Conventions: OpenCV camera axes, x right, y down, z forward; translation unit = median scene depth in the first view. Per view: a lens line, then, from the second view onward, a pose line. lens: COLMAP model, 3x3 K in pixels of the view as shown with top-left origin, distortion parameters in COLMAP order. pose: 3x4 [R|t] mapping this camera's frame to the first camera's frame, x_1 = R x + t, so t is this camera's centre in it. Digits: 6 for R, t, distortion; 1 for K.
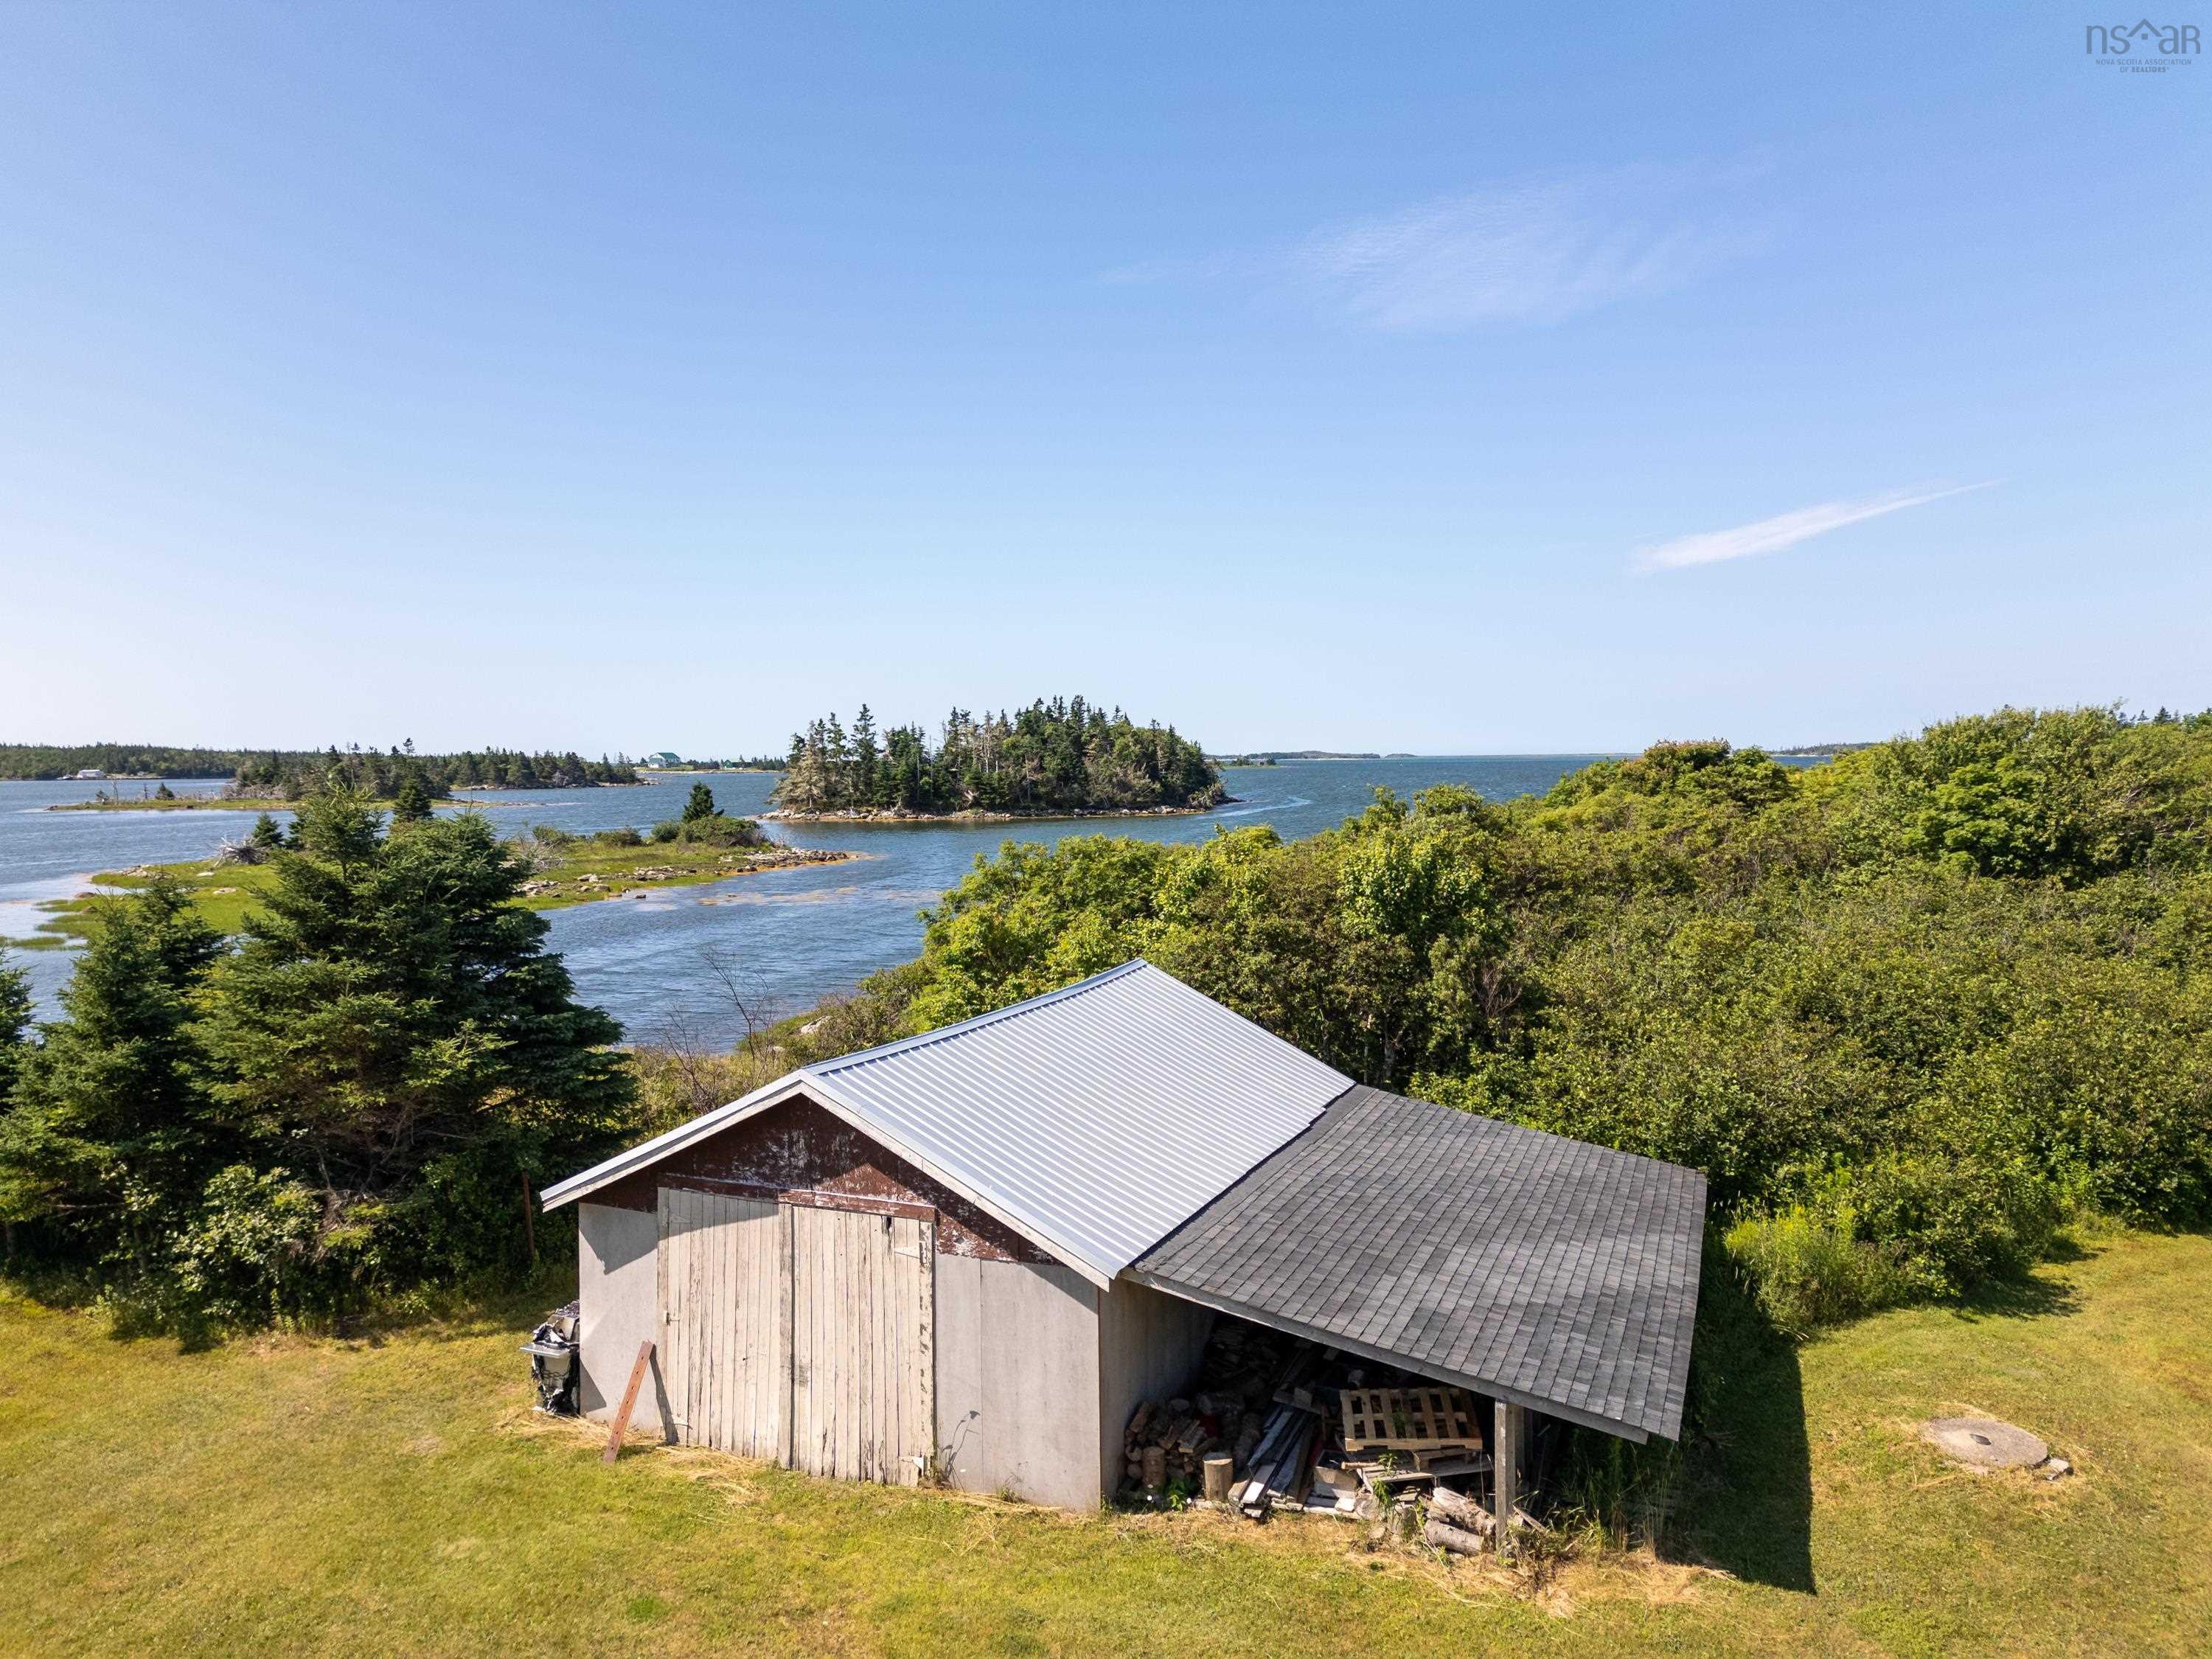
lens RADIAL K [[1553.3, 0, 1106.7], [0, 1553.3, 881.6], [0, 0, 1]] dist [0.120108, -0.170399]
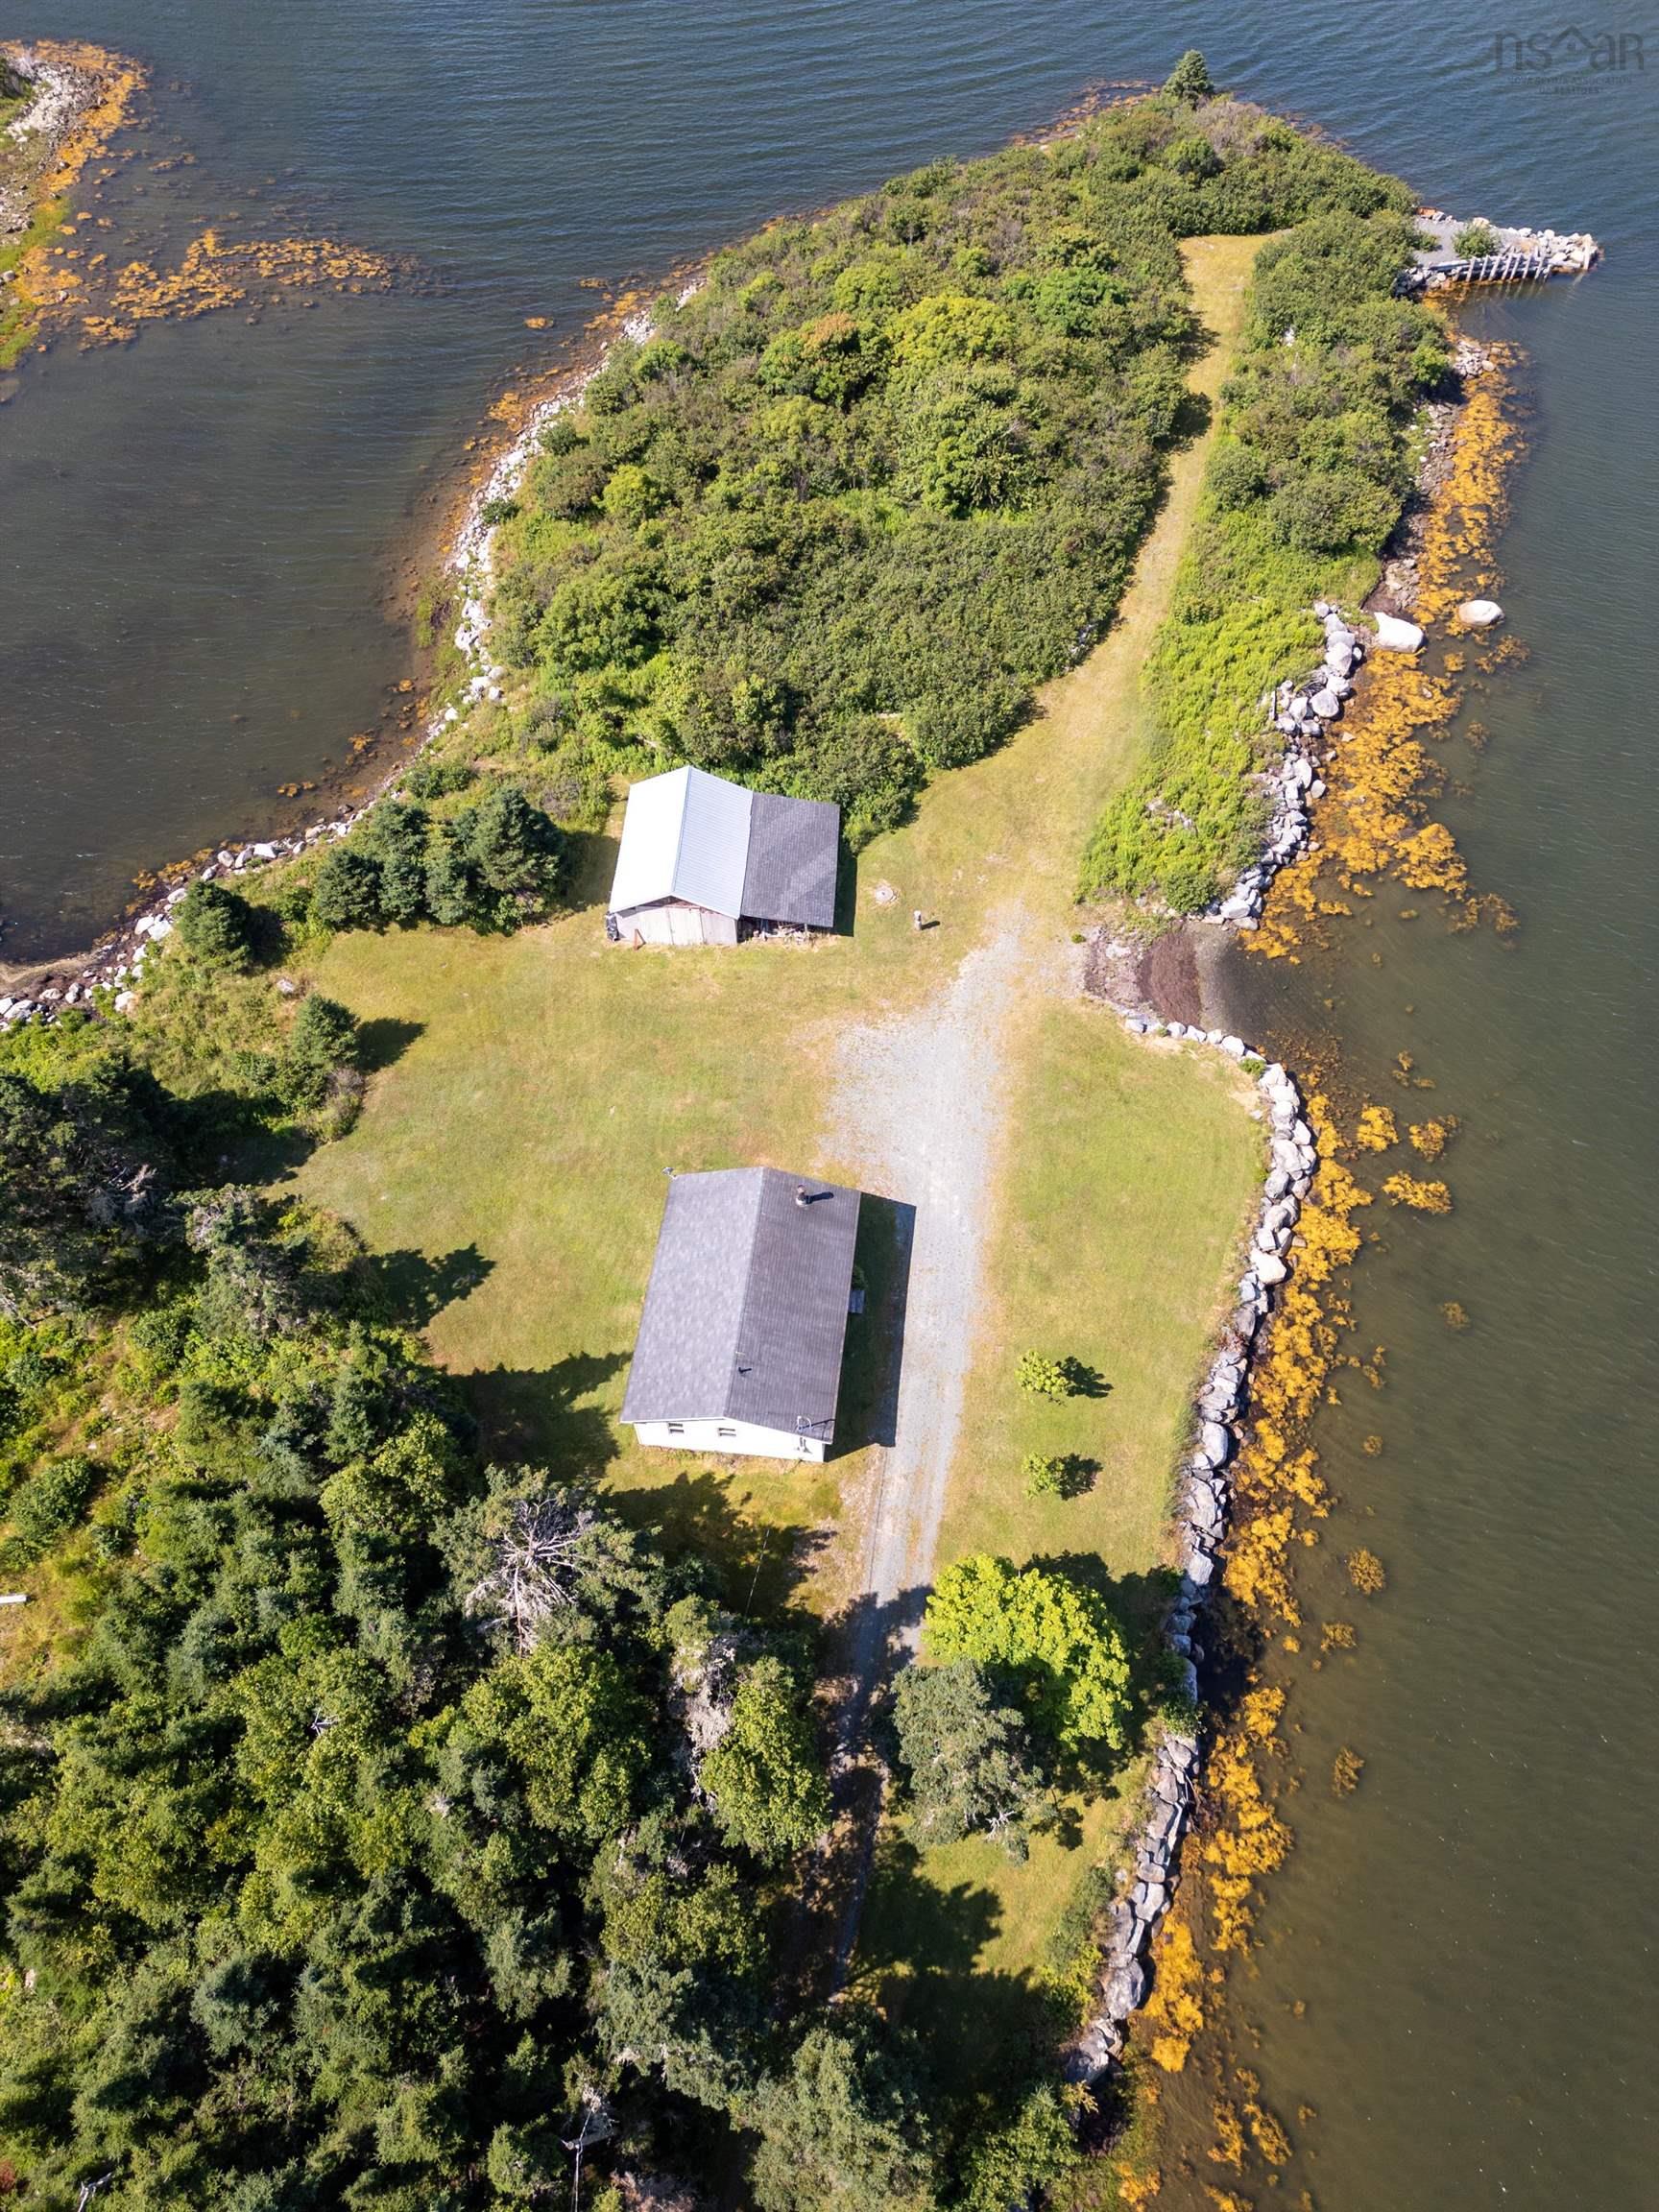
lens RADIAL K [[1593.7, 0, 829.5], [0, 1593.7, 1106.0], [0, 0, 1]] dist [0.097402, -0.051537]
pose [[0.939587, -0.271048, 0.209069, -0.915770], [0.014333, 0.641374, 0.767095, -3.157779], [-0.342011, -0.717756, 0.606511, -2.614642]]
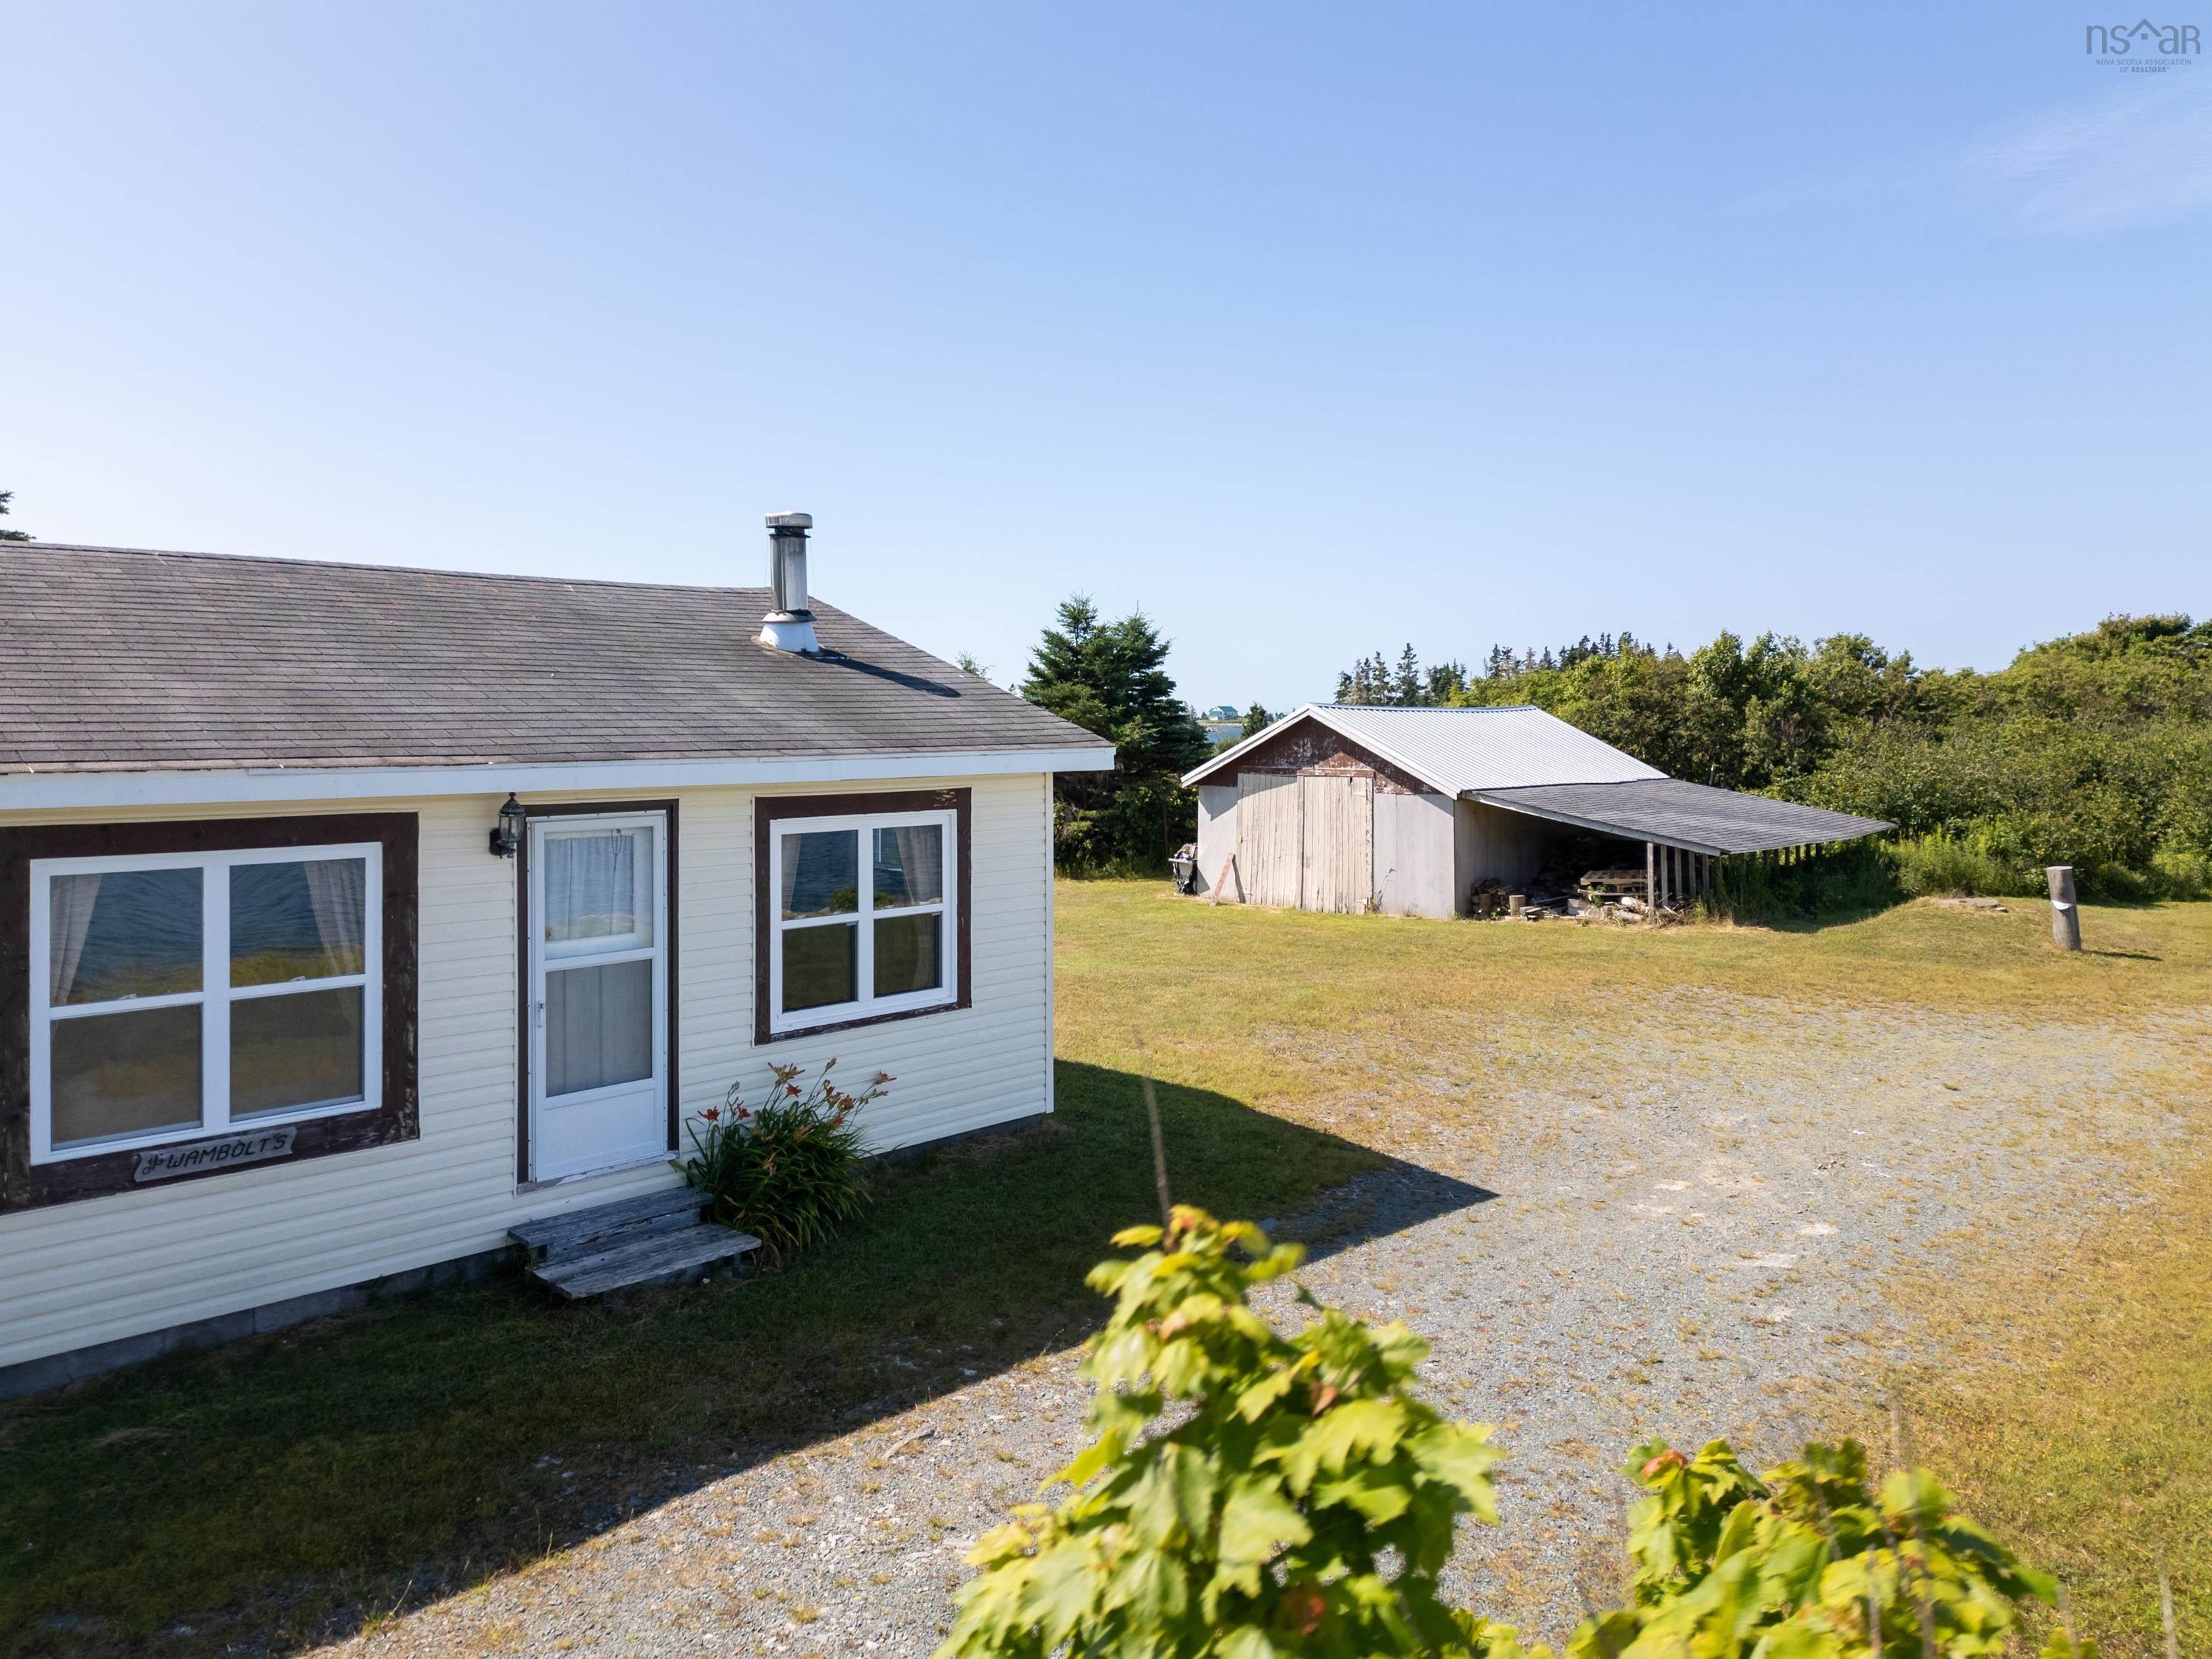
lens RADIAL K [[1584.4, 0, 1110.7], [0, 1584.4, 776.7], [0, 0, 1]] dist [0.078632, -0.127949]
pose [[0.941327, 0.014106, -0.337202, 0.234300], [-0.028331, 0.998902, -0.037304, 0.278079], [0.336306, 0.044668, 0.940693, -0.922352]]
